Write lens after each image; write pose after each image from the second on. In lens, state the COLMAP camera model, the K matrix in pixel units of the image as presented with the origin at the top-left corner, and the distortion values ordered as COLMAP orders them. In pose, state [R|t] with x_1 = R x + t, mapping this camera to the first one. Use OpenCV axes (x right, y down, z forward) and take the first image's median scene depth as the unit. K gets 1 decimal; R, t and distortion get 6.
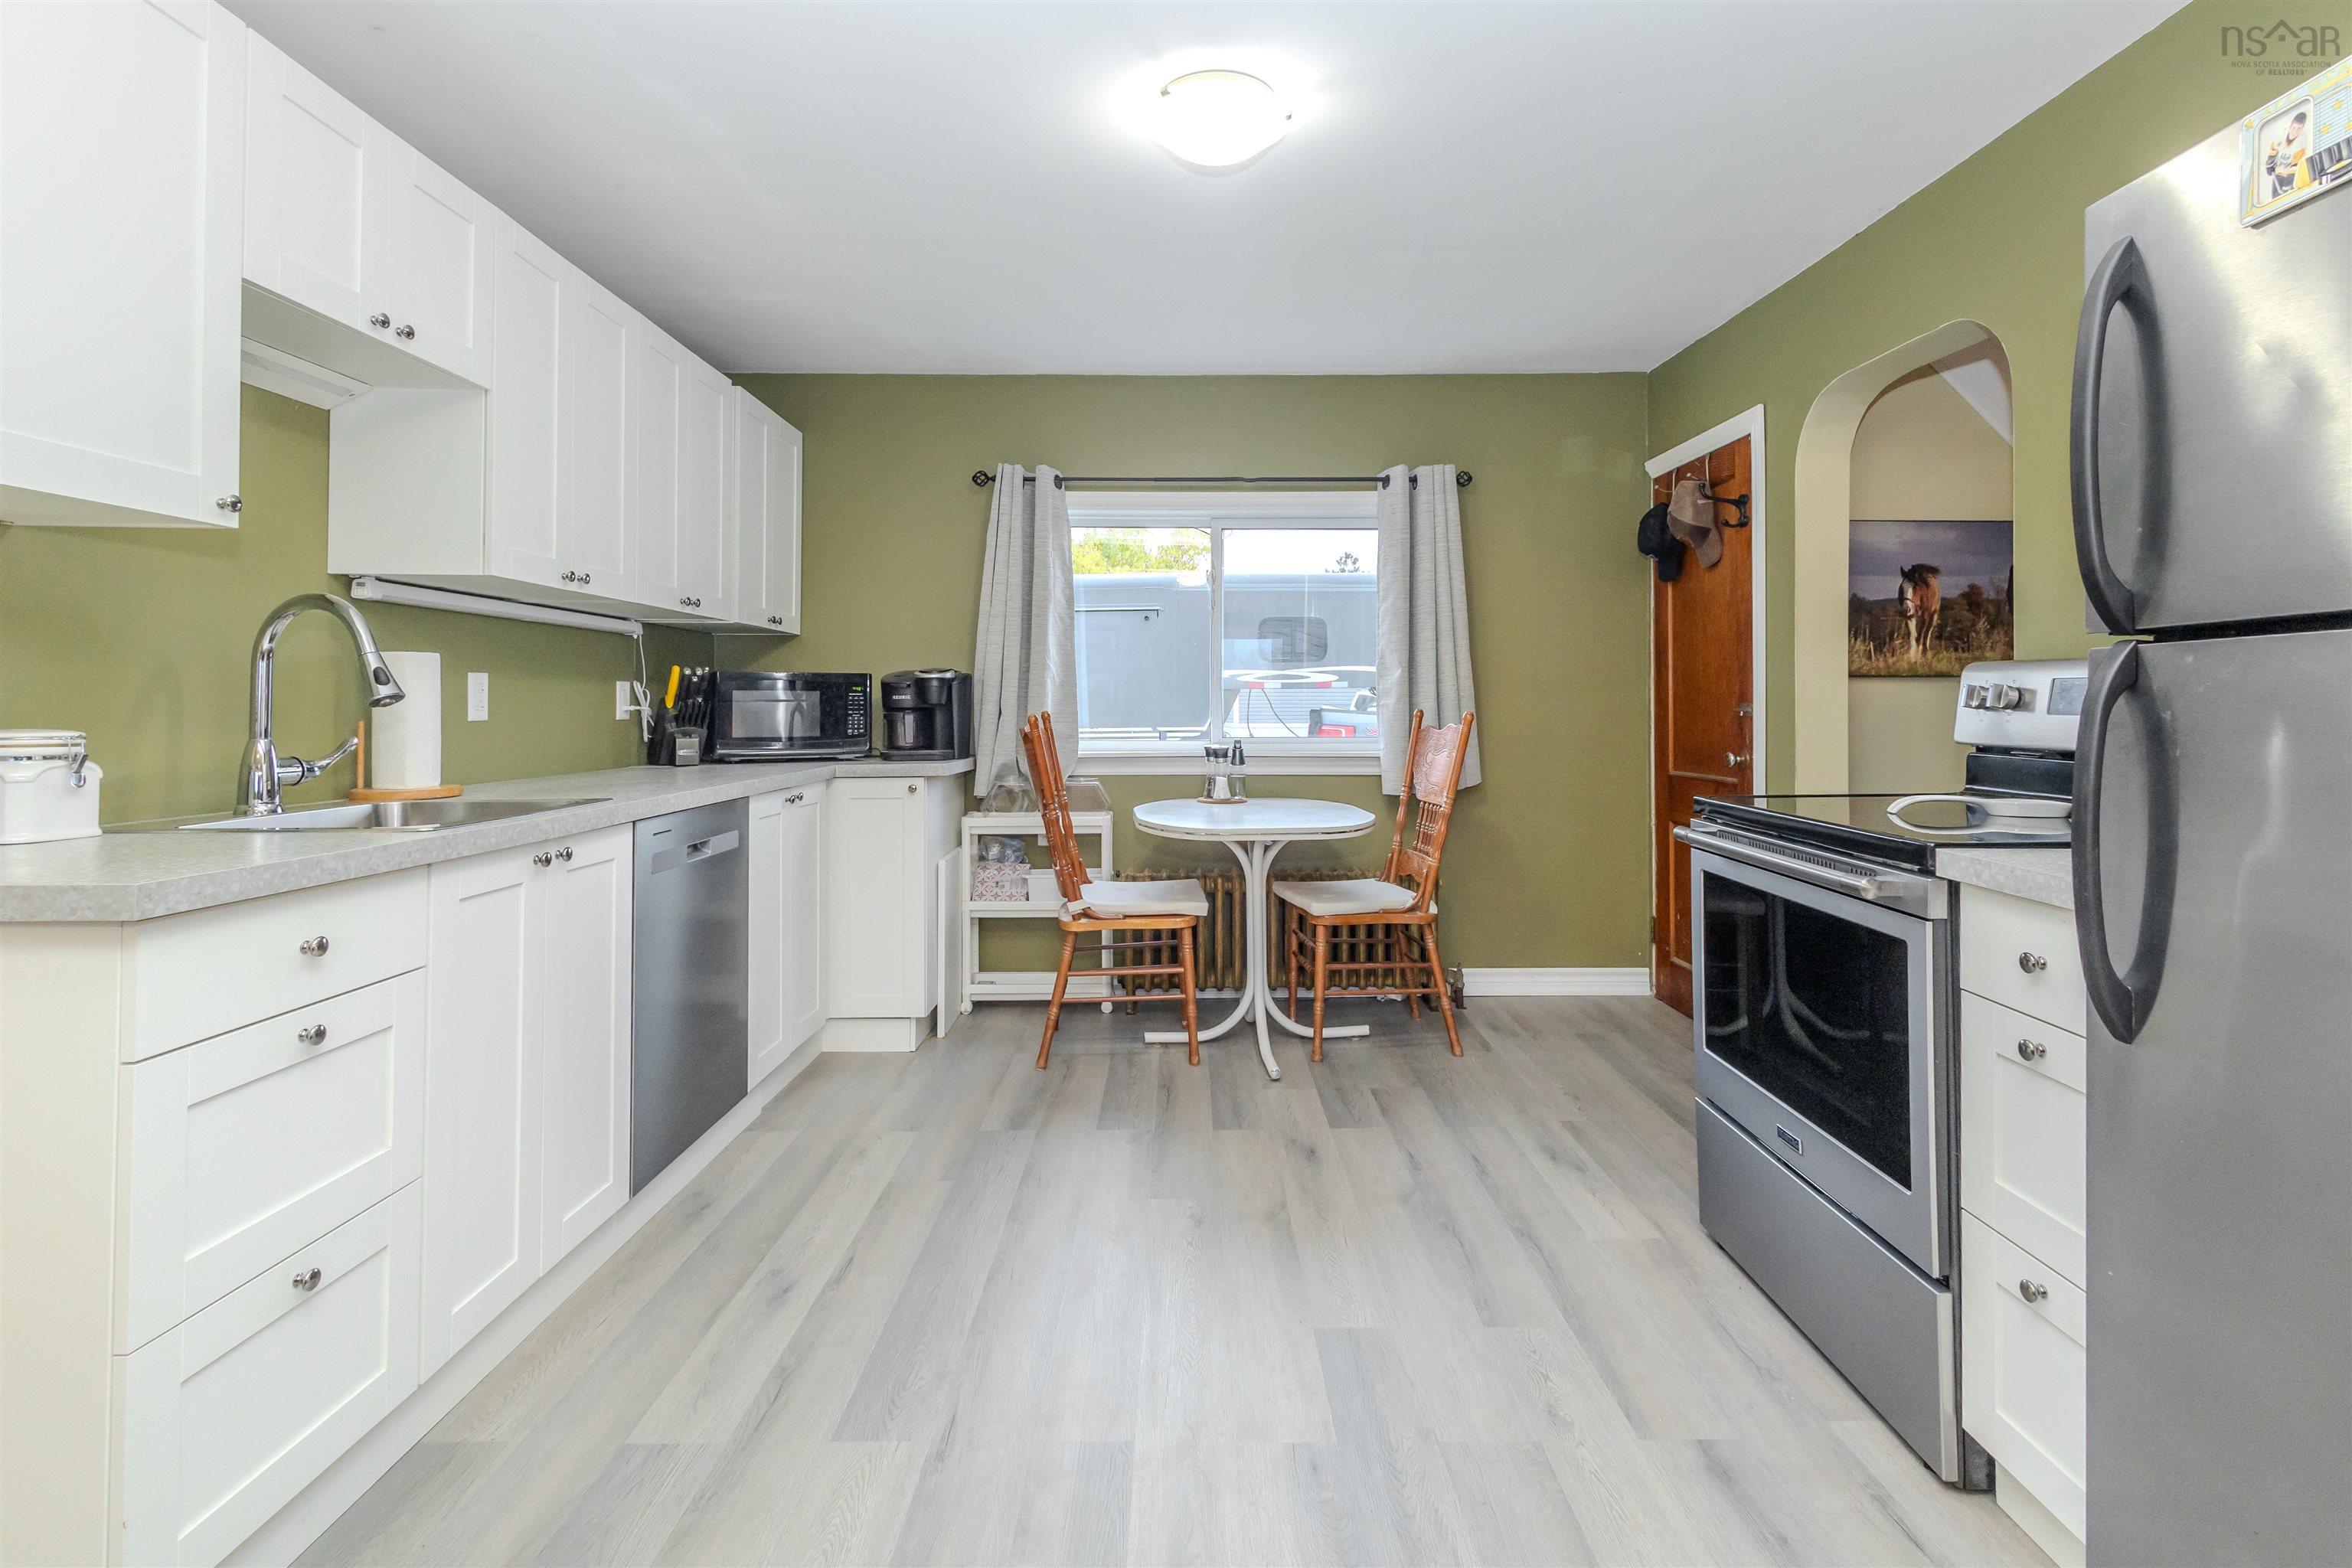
lens RADIAL K [[1137.6, 0, 1181.8], [0, 1137.6, 689.3], [0, 0, 1]] dist [-0.000921, -0.000455]
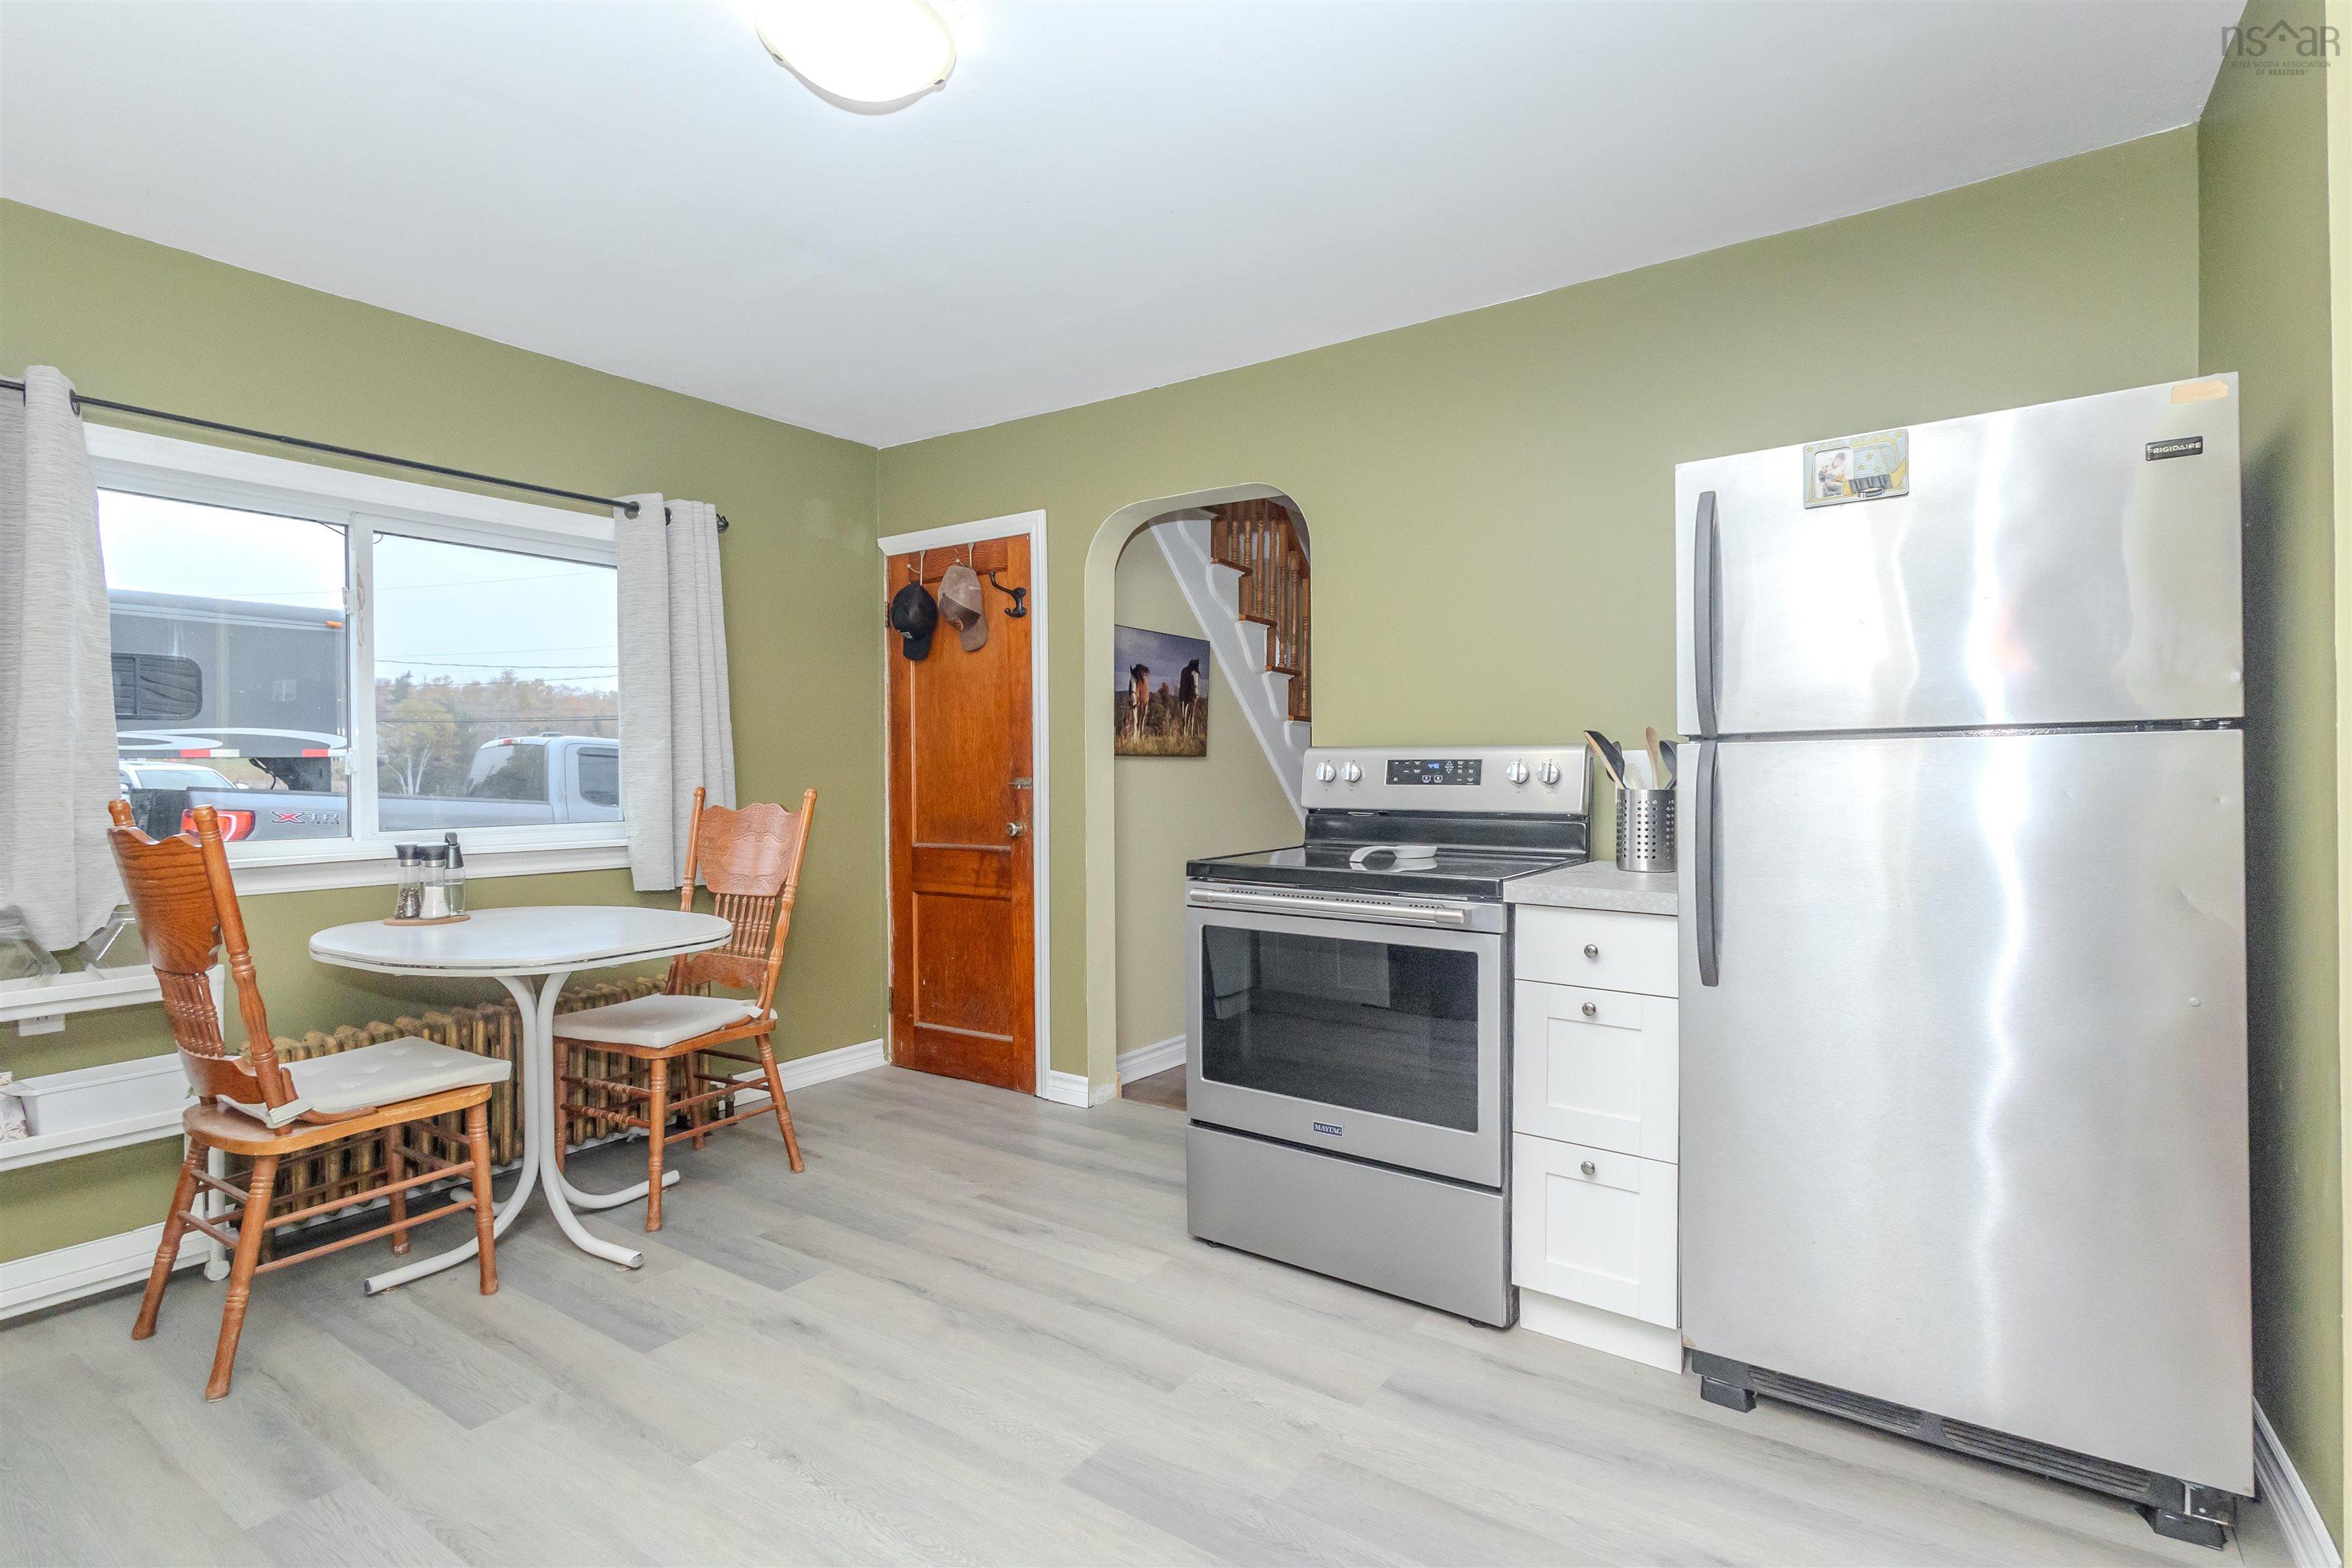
lens RADIAL K [[1140.7, 0, 1176.0], [0, 1140.7, 784.0], [0, 0, 1]] dist [-0.001957, -0.001851]
pose [[0.558492, -0.011312, 0.829433, -0.340203], [-0.005083, 0.999842, 0.017059, -0.001084], [-0.829495, -0.013743, 0.558346, 0.257932]]
